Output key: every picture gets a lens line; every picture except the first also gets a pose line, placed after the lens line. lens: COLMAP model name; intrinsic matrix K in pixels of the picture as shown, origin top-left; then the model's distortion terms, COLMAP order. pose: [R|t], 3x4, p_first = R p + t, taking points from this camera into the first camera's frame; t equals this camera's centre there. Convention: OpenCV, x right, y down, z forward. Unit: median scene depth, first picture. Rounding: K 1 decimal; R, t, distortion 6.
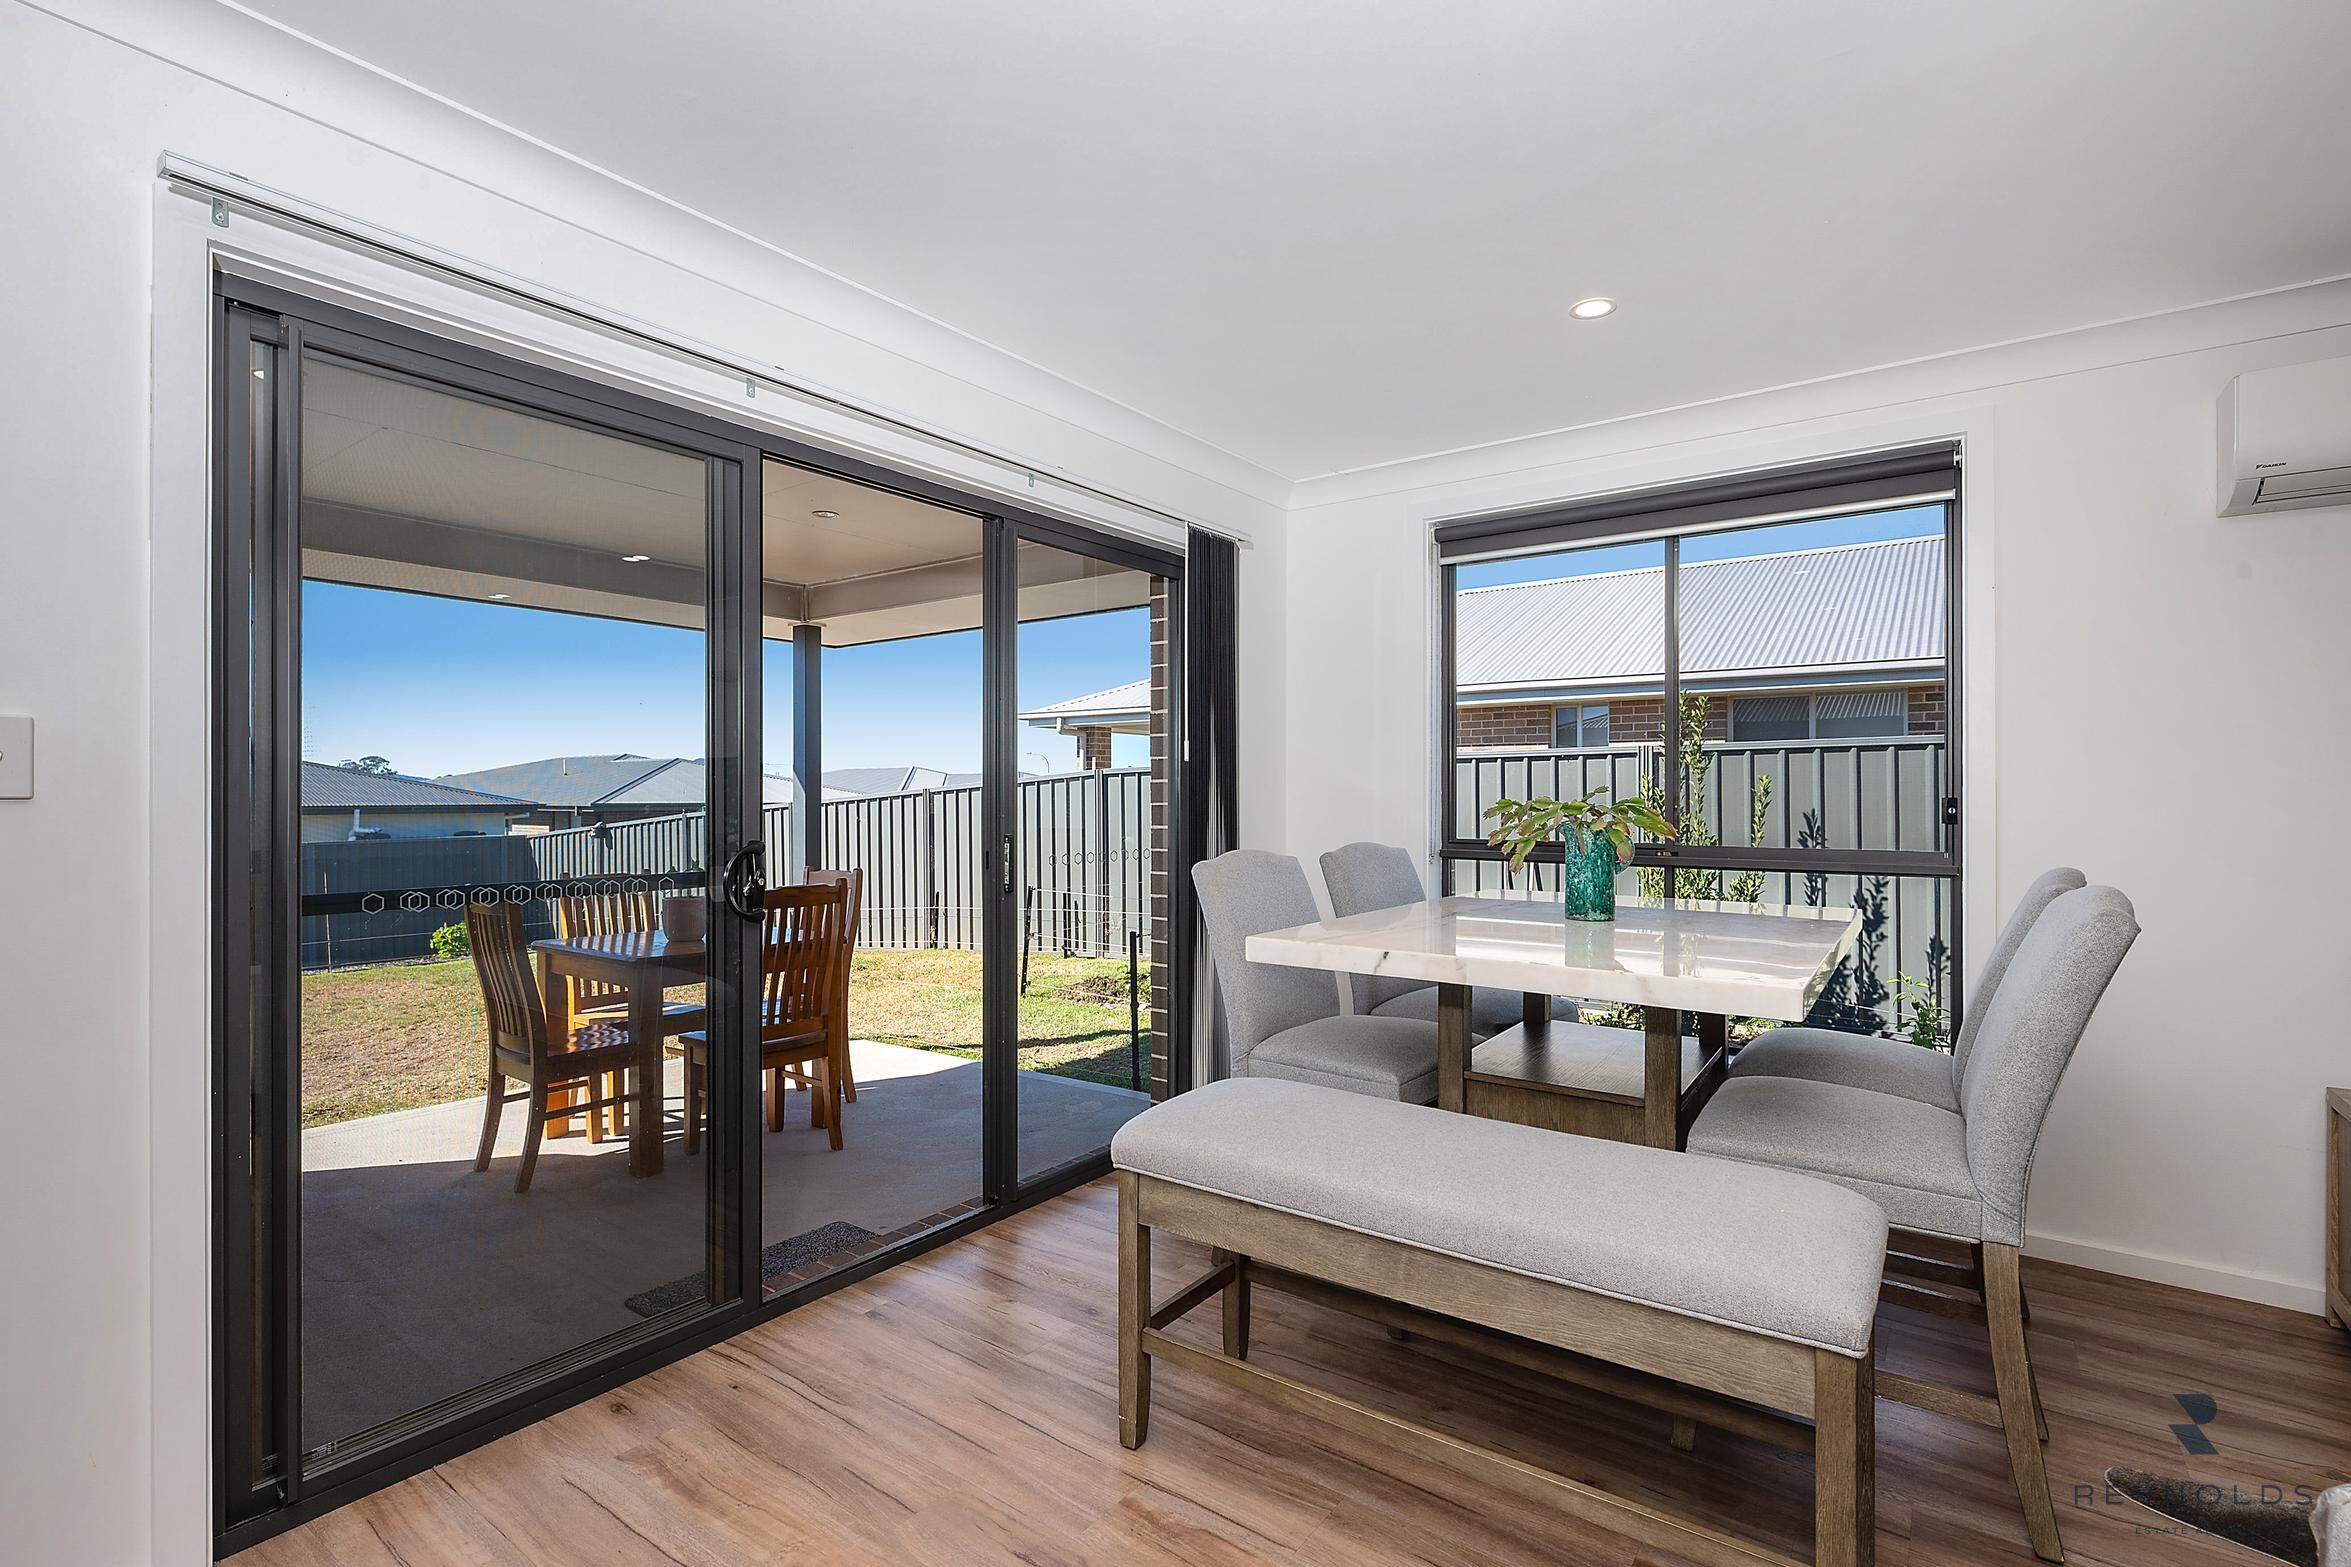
lens RADIAL K [[1056.3, 0, 1170.5], [0, 1056.3, 782.5], [0, 0, 1]] dist [-0.001012, 0.000312]
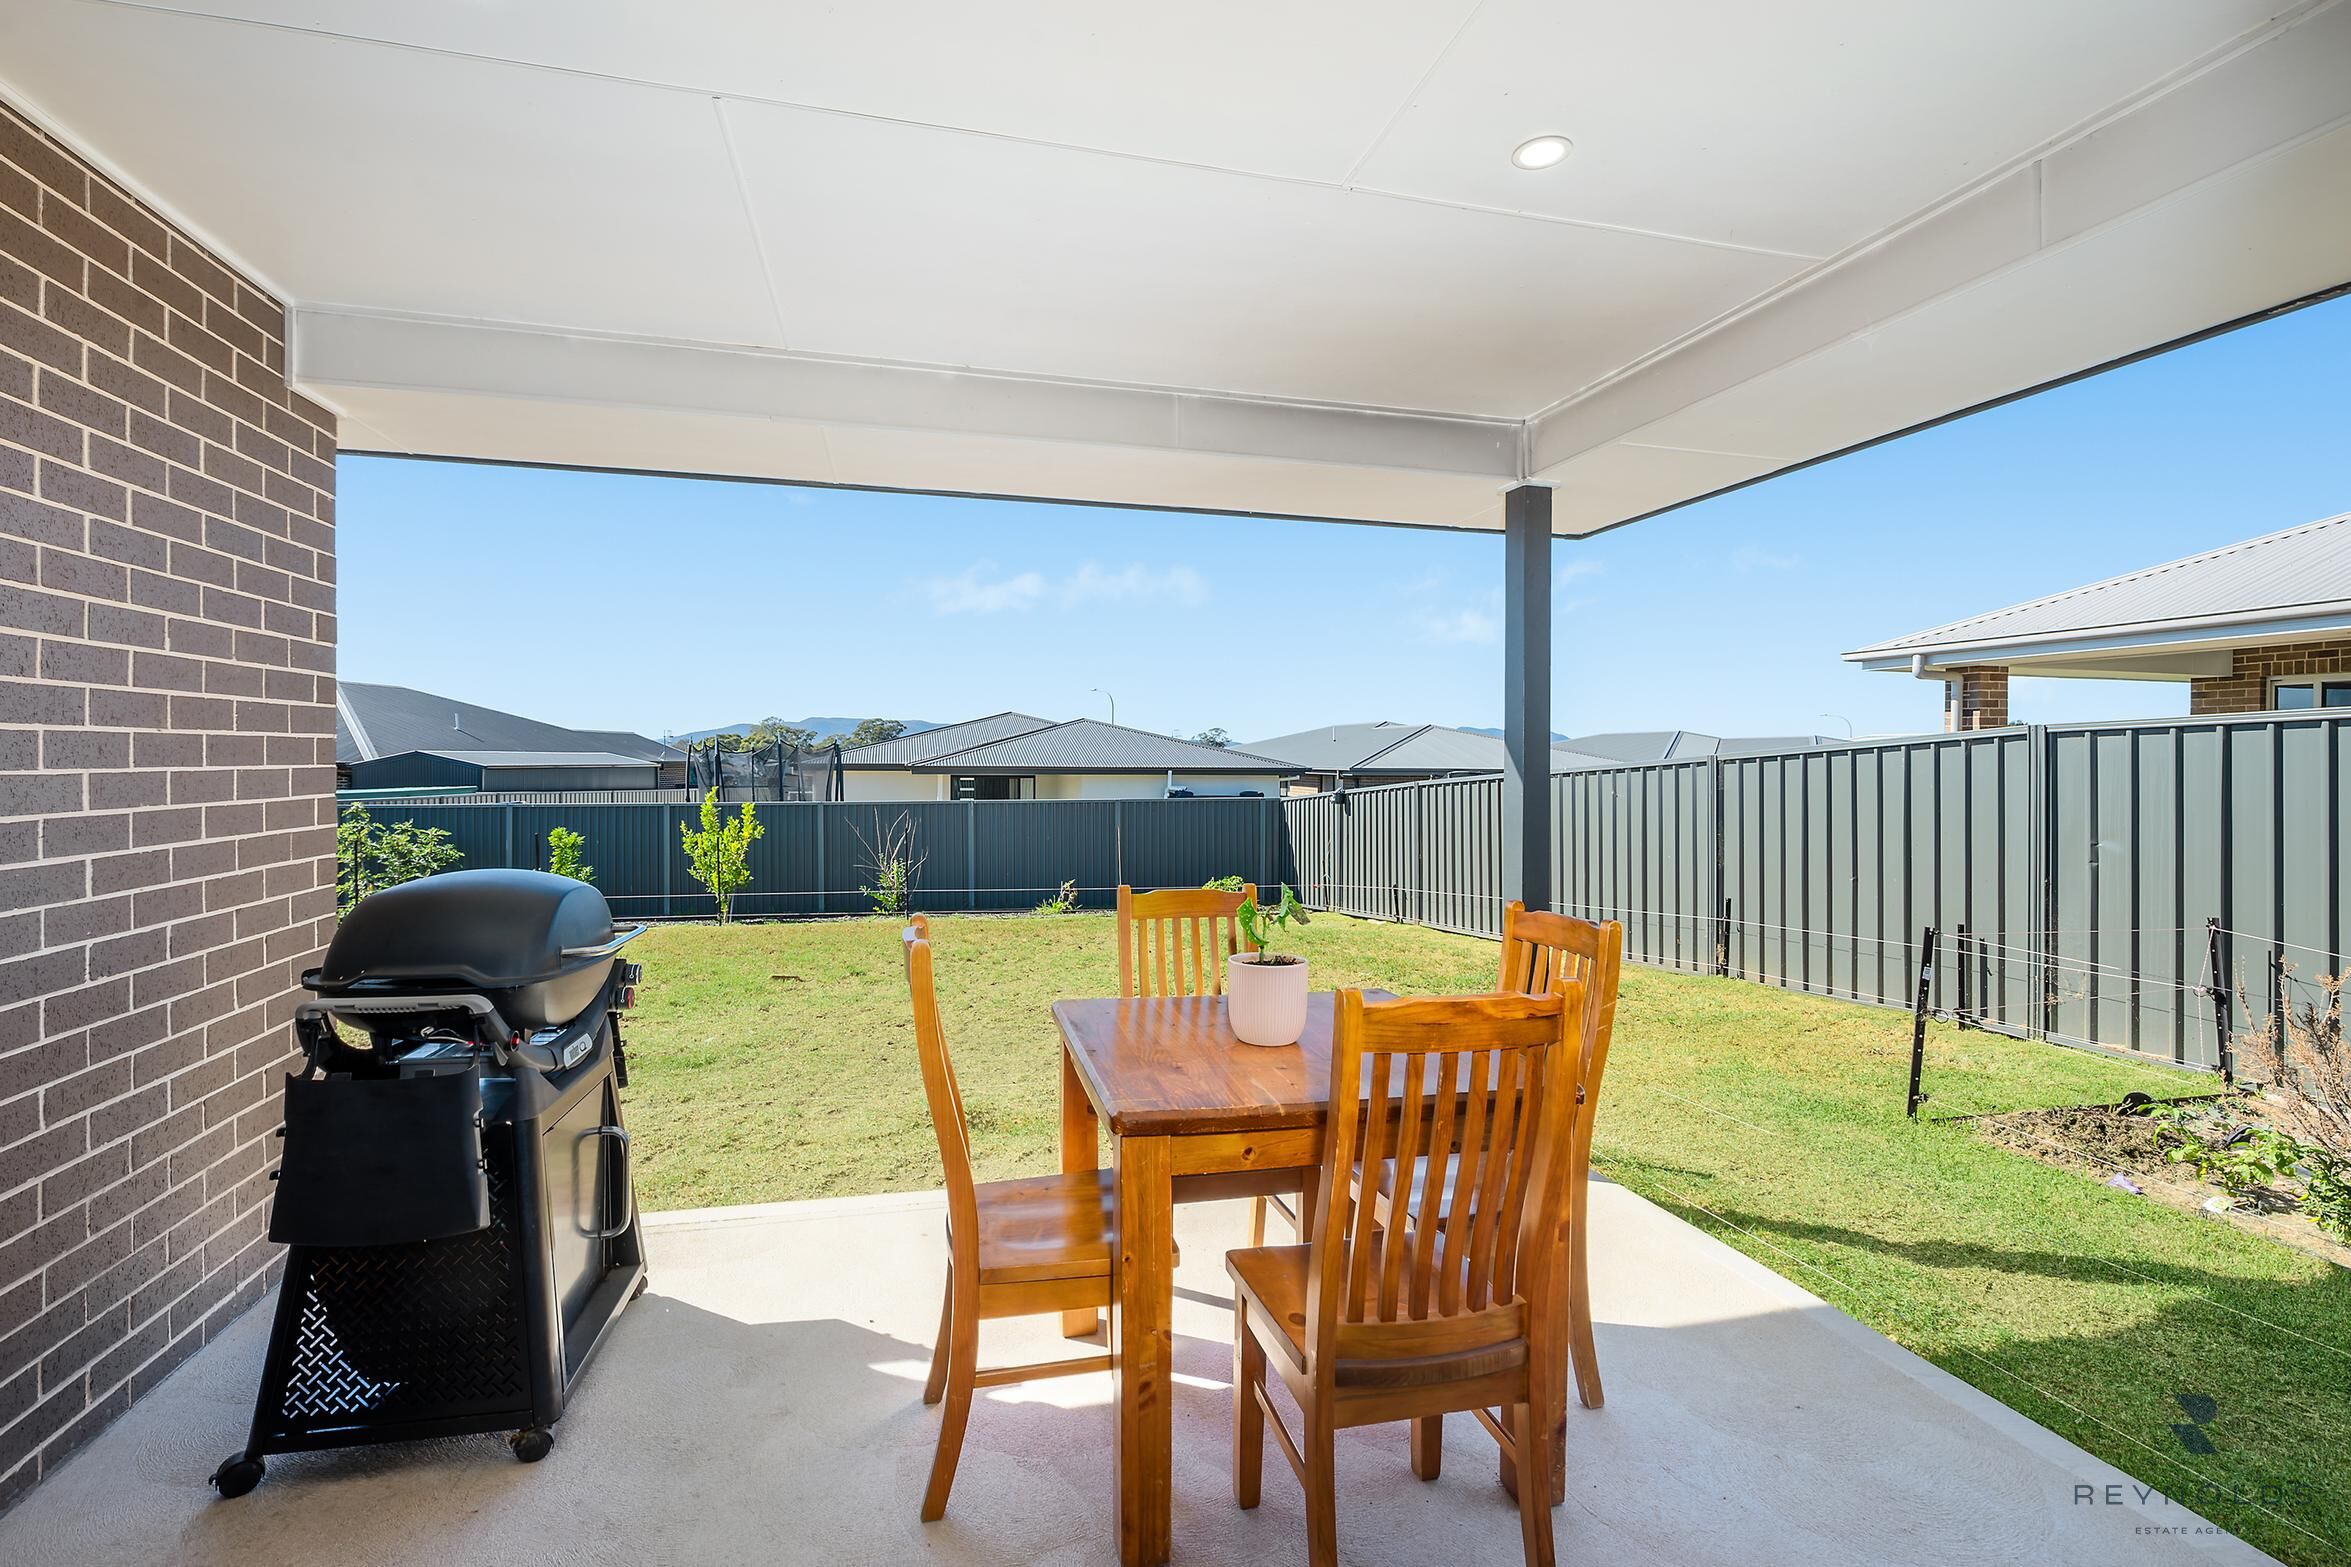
lens RADIAL K [[1056.3, 0, 1166.3], [0, 1056.3, 752.4], [0, 0, 1]] dist [-0.001012, 0.000312]
pose [[0.771206, 0.004933, -0.636567, -0.055902], [-0.003282, 0.999987, 0.003772, 0.002328], [0.636577, -0.000820, 0.771213, 0.191917]]
